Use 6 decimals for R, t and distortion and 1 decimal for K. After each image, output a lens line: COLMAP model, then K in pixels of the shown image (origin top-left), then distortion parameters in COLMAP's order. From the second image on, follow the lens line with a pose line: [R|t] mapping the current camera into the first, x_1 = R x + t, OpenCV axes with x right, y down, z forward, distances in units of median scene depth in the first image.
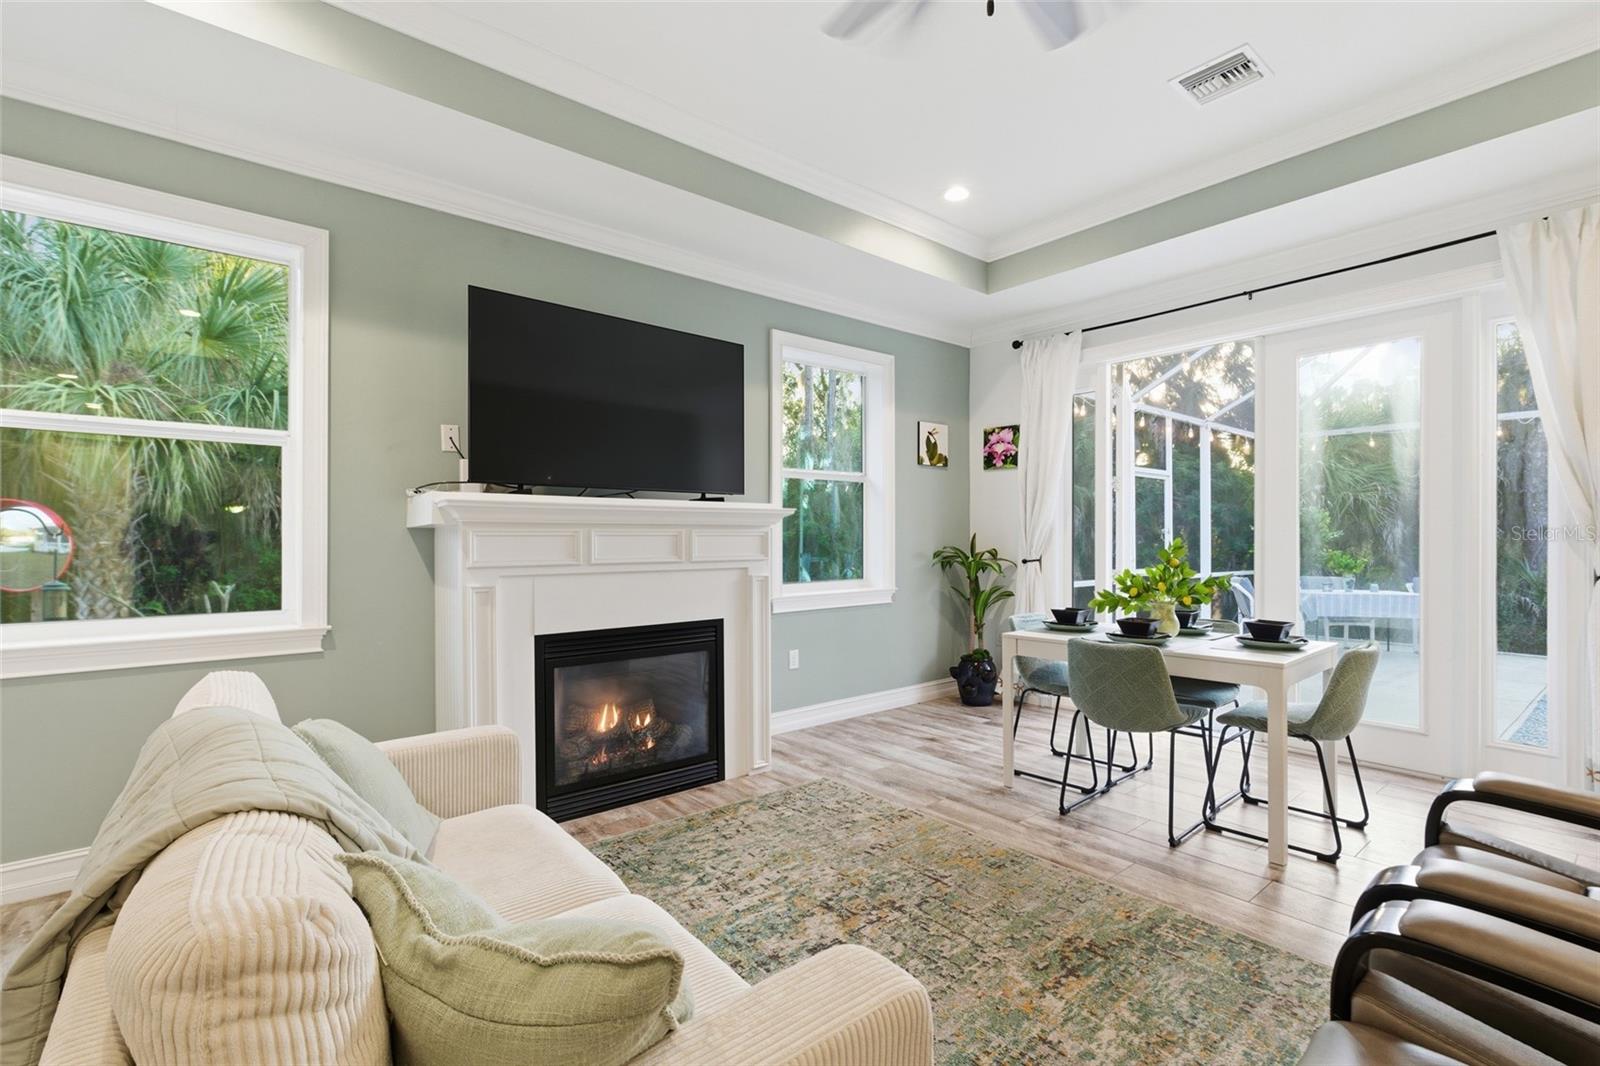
lens RADIAL K [[726.2, 0, 811.5], [0, 726.2, 539.8], [0, 0, 1]] dist [-0.008890, 0.005386]
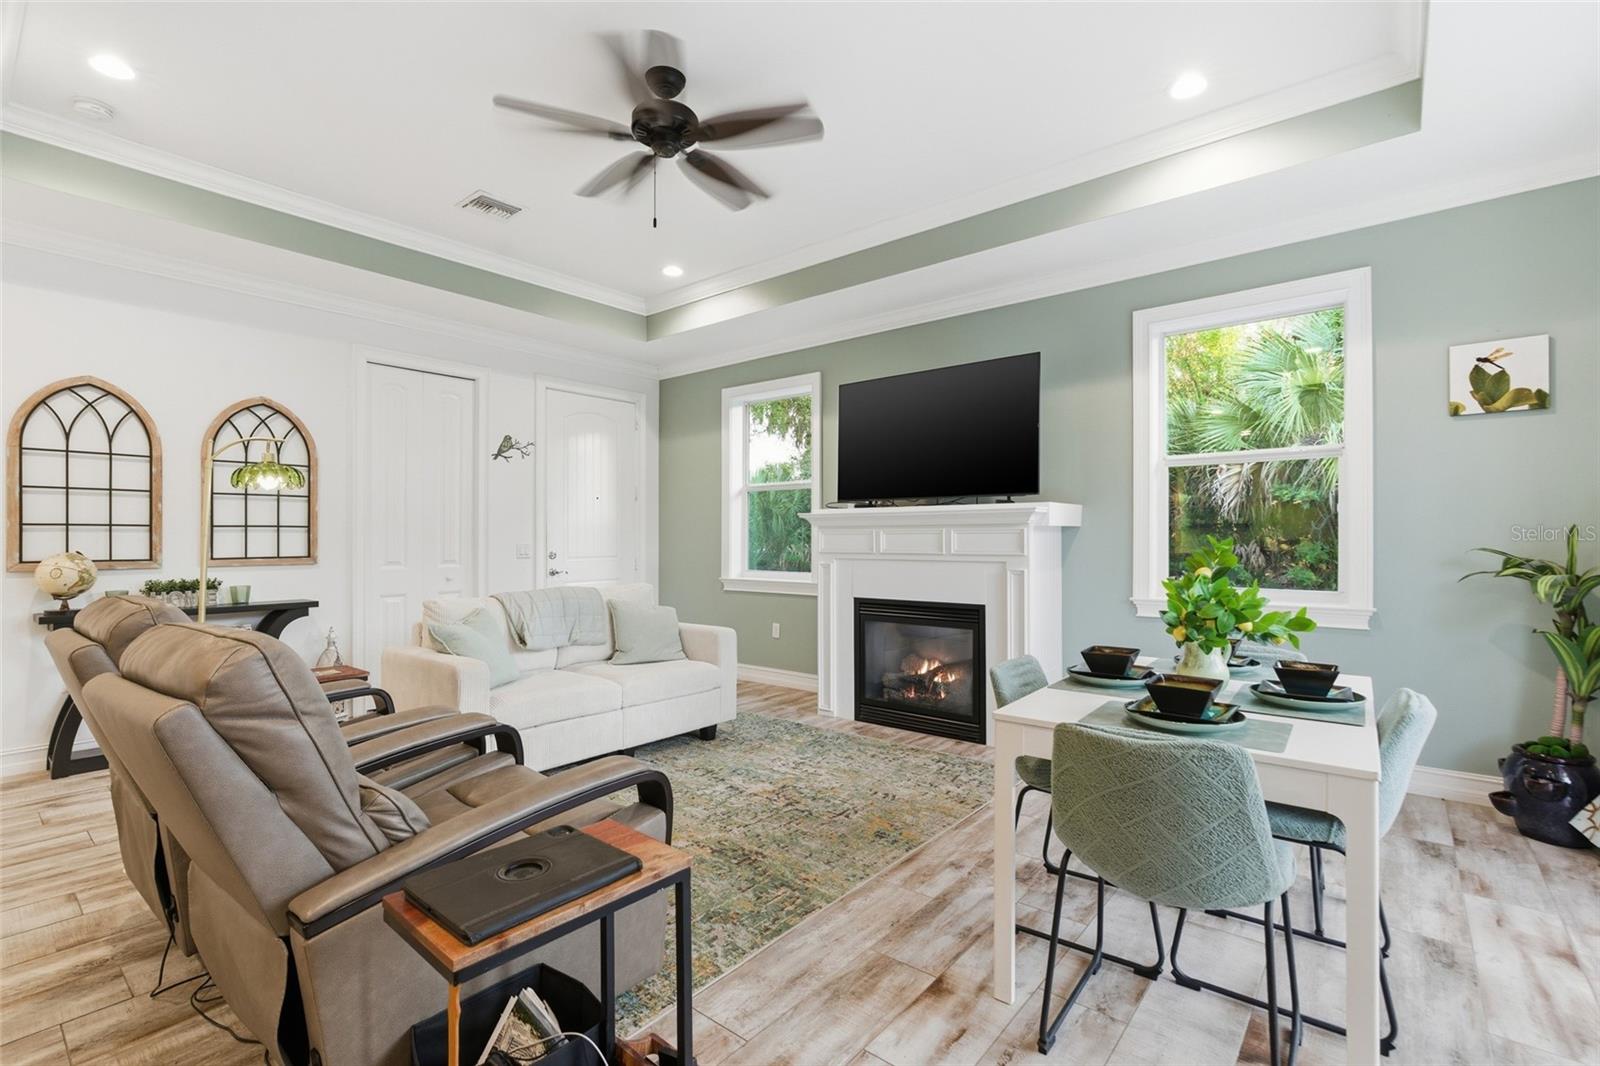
lens RADIAL K [[726.2, 0, 800.4], [0, 726.2, 531.7], [0, 0, 1]] dist [-0.008890, 0.005386]
pose [[0.181465, -0.006525, -0.983376, 1.030288], [-0.001286, 0.999976, -0.006873, 0.000060], [0.983397, 0.002512, 0.181452, 0.534178]]
